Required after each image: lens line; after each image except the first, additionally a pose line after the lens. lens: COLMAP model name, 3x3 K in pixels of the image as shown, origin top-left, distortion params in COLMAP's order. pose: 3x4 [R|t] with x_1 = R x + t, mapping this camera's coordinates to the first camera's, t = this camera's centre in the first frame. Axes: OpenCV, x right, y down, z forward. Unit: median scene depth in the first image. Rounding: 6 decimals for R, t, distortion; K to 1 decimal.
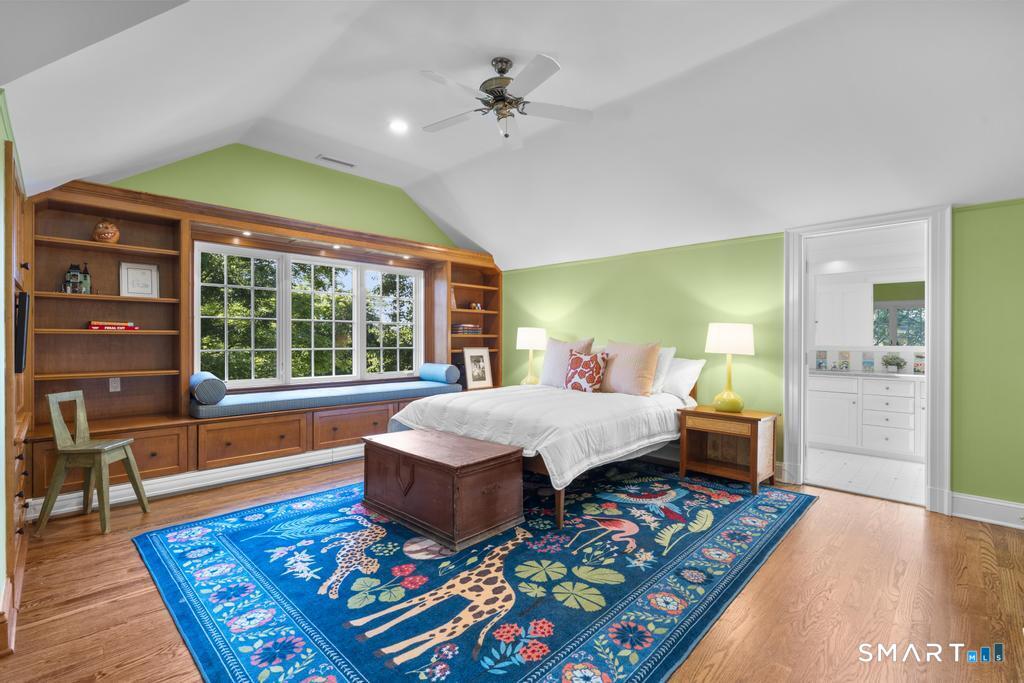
lens RADIAL K [[460.5, 0, 510.6], [0, 460.5, 341.9], [0, 0, 1]] dist [0.001511, 0.000212]
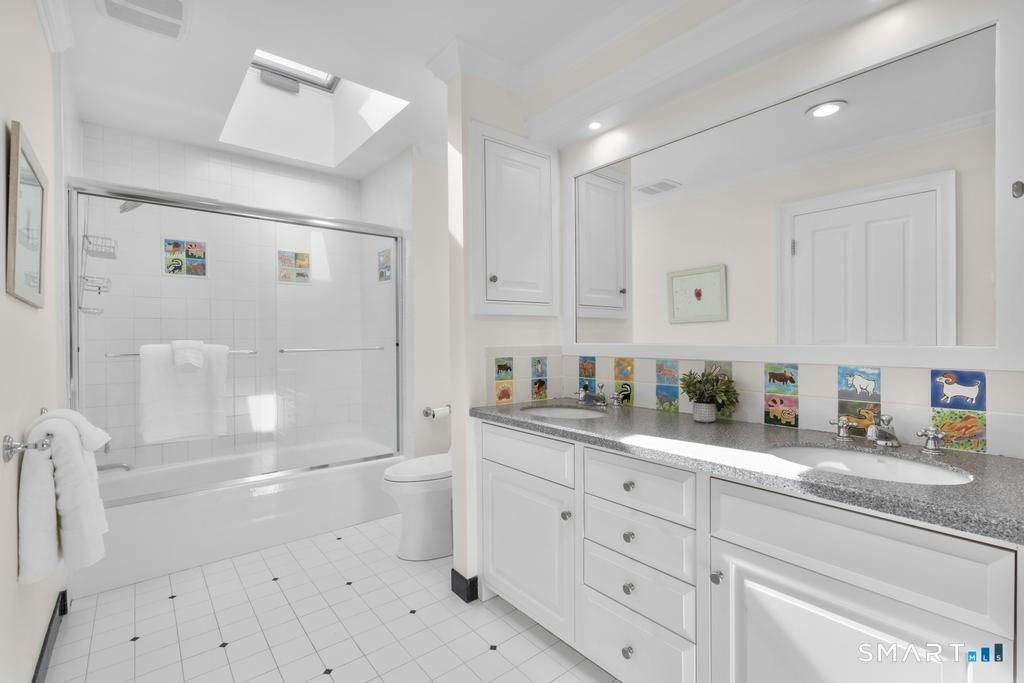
lens RADIAL K [[460.5, 0, 513.0], [0, 460.5, 339.3], [0, 0, 1]] dist [0.001511, 0.000212]
pose [[0.992323, -0.007232, -0.123463, 0.693910], [0.007206, 0.999974, -0.000657, 0.003746], [0.123464, -0.000238, 0.992349, 0.611268]]
